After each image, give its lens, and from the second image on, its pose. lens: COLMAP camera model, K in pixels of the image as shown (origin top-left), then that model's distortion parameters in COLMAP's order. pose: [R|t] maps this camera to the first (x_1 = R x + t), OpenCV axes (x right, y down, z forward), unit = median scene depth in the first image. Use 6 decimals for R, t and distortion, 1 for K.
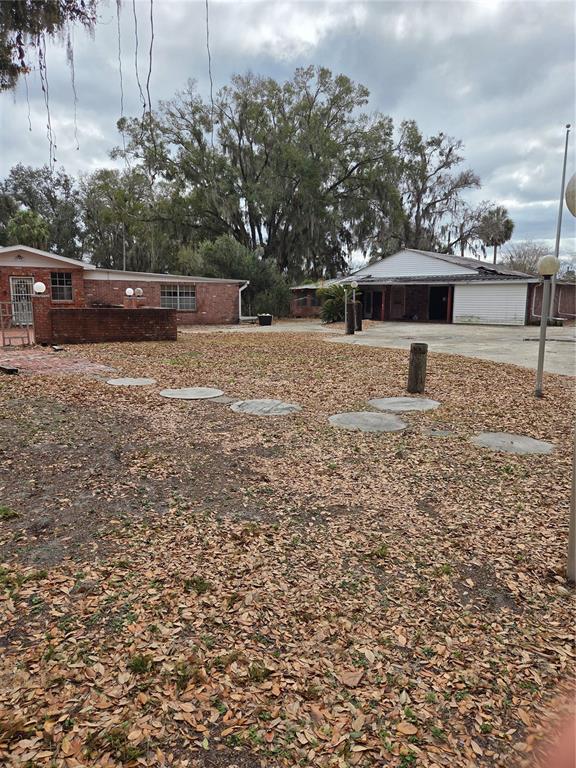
lens RADIAL K [[513.8, 0, 277.8], [0, 513.8, 378.0], [0, 0, 1]] dist [0.073040, -0.061607]
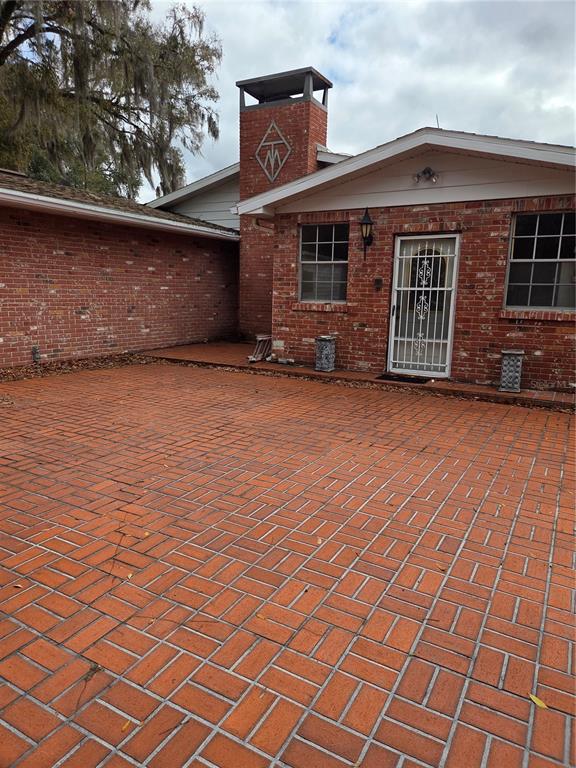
lens RADIAL K [[513.8, 0, 287.1], [0, 513.8, 382.3], [0, 0, 1]] dist [0.073040, -0.061607]
pose [[0.507113, 0.154926, -0.847841, -0.343329], [-0.157123, 0.983845, 0.085799, -0.166470], [0.847437, 0.089705, 0.523263, 1.089580]]
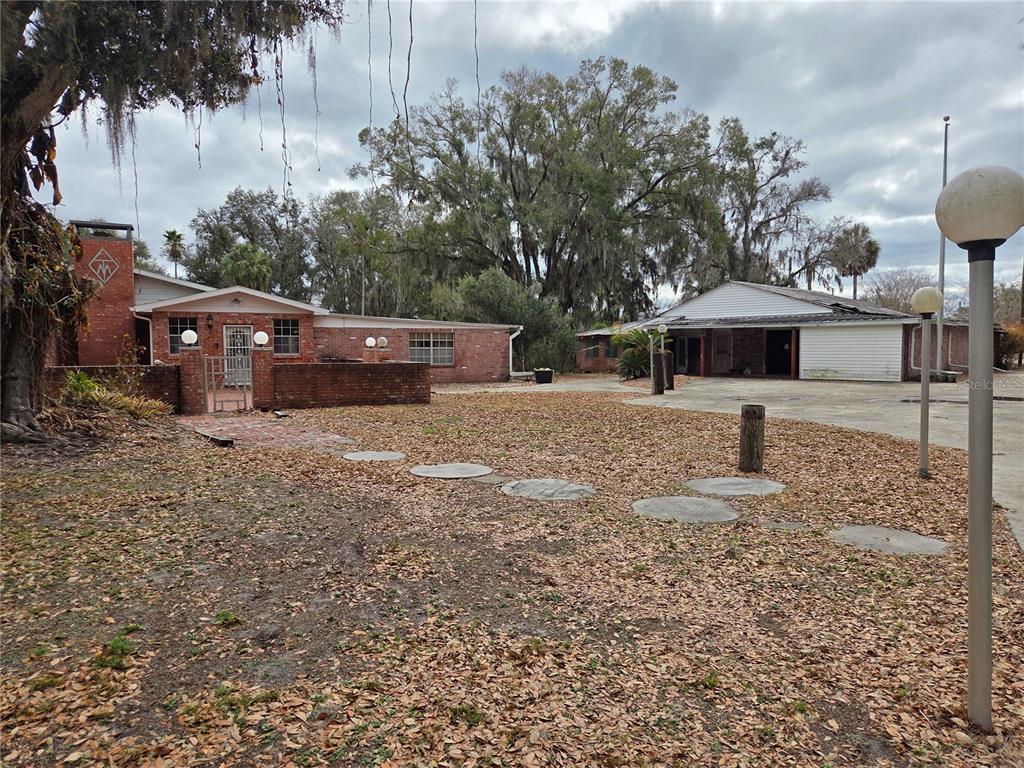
lens RADIAL K [[685.1, 0, 508.9], [0, 685.1, 389.9], [0, 0, 1]] dist [0.073040, -0.061607]
pose [[0.997252, -0.006165, -0.073833, -0.002483], [-0.000719, 0.995681, -0.092842, 0.002347], [0.074087, 0.092639, 0.992940, -0.010995]]
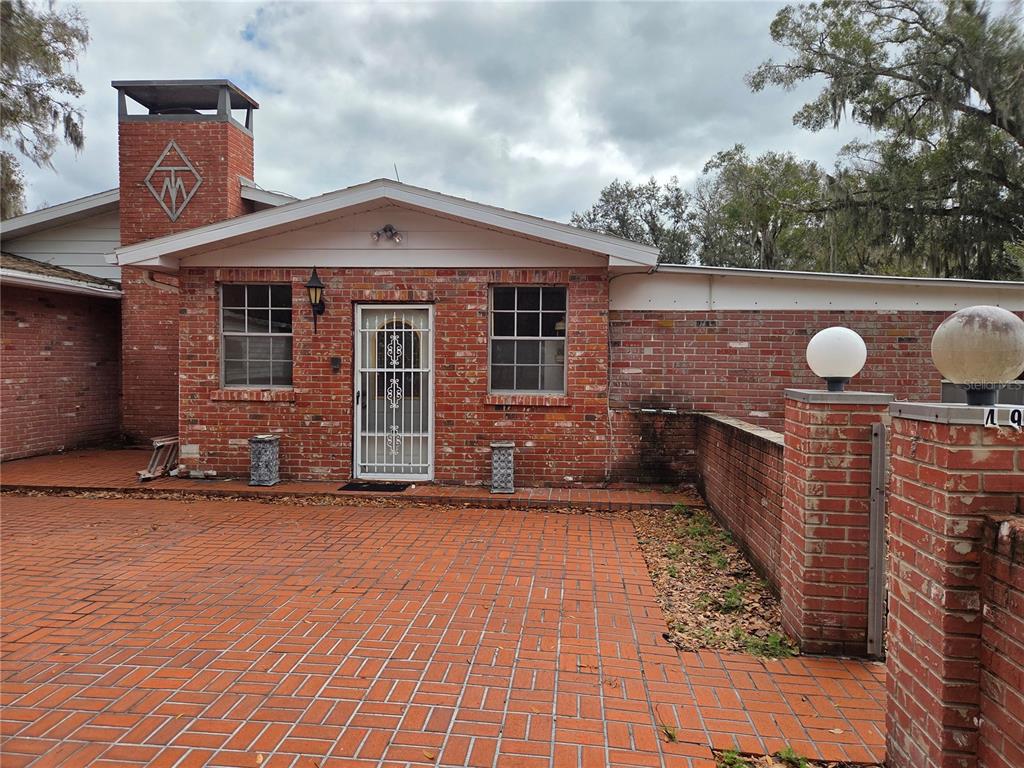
lens RADIAL K [[685.1, 0, 515.3], [0, 685.1, 385.4], [0, 0, 1]] dist [0.073040, -0.061607]
pose [[0.816349, 0.020218, -0.577205, -0.336140], [-0.097637, 0.989834, -0.103418, -0.176067], [0.569246, 0.140782, 0.810024, 1.084374]]
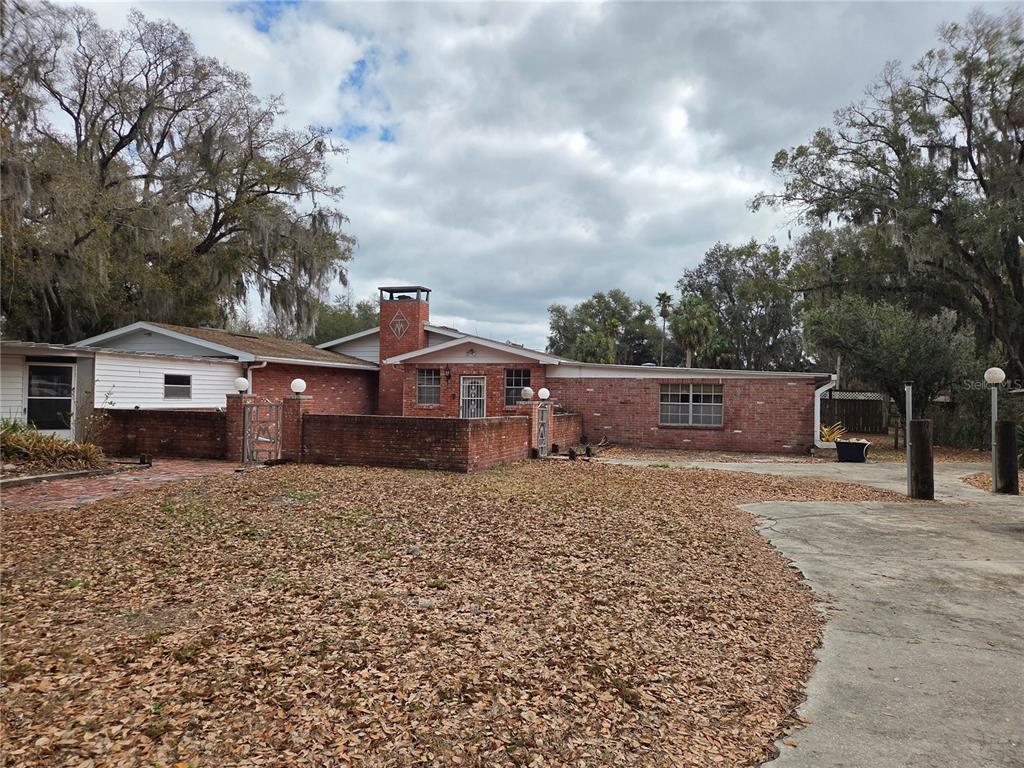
lens RADIAL K [[685.1, 0, 512.8], [0, 685.1, 390.8], [0, 0, 1]] dist [0.073040, -0.061607]
pose [[0.659612, -0.004582, -0.751592, 0.454199], [-0.129403, 0.984357, -0.119568, -0.083210], [0.740383, 0.176126, 0.648701, 0.553929]]
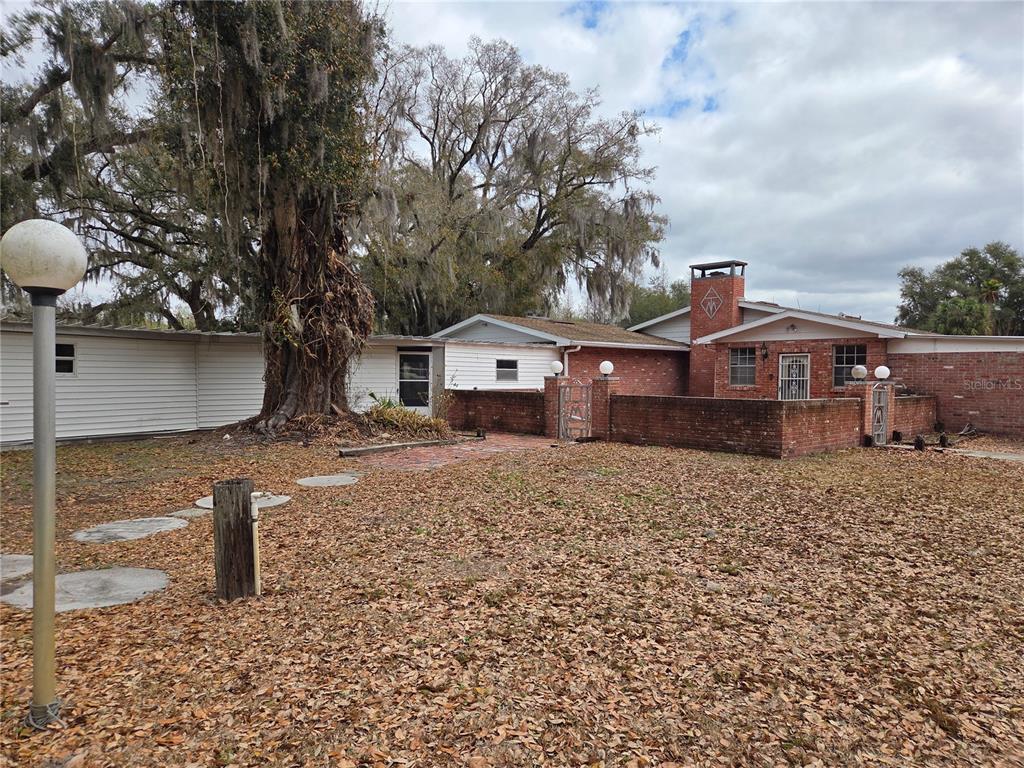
lens RADIAL K [[685.1, 0, 501.2], [0, 685.1, 396.8], [0, 0, 1]] dist [0.073040, -0.061607]
pose [[0.249850, 0.024325, -0.967979, 0.464787], [-0.158384, 0.987247, -0.016072, -0.084064], [0.955243, 0.157328, 0.250516, 0.564160]]
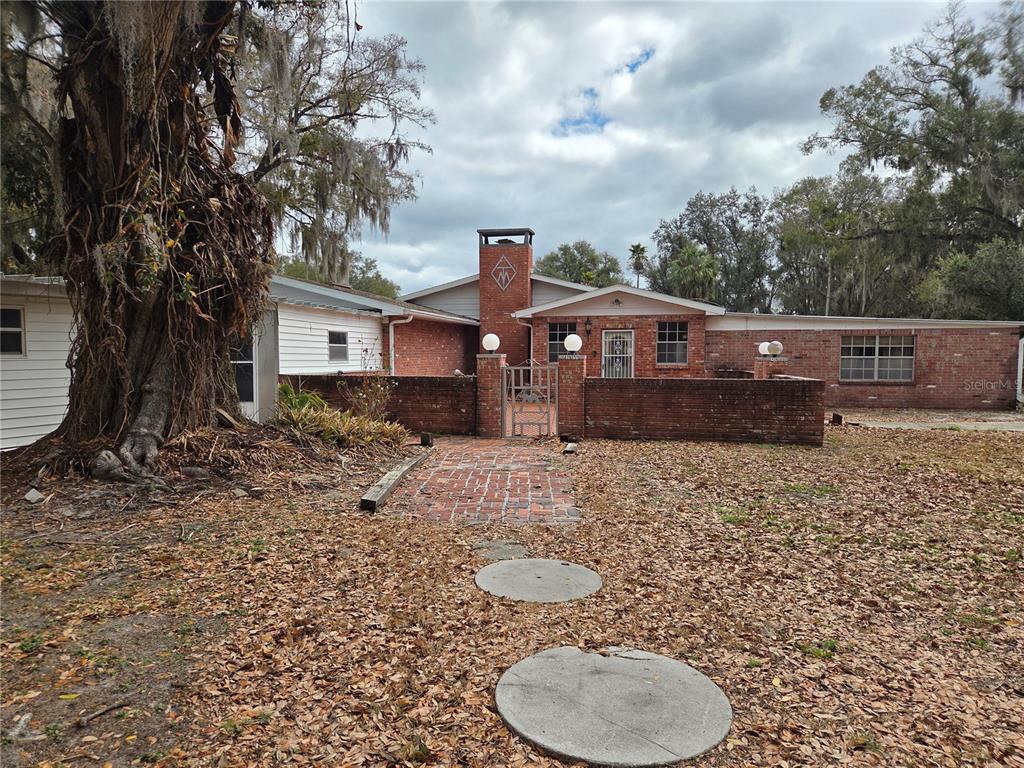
lens RADIAL K [[685.1, 0, 512.7], [0, 685.1, 396.4], [0, 0, 1]] dist [0.073040, -0.061607]
pose [[0.744894, 0.034669, -0.666282, 0.019126], [-0.101332, 0.992942, -0.061621, -0.053225], [0.659443, 0.113417, 0.743149, 0.350161]]
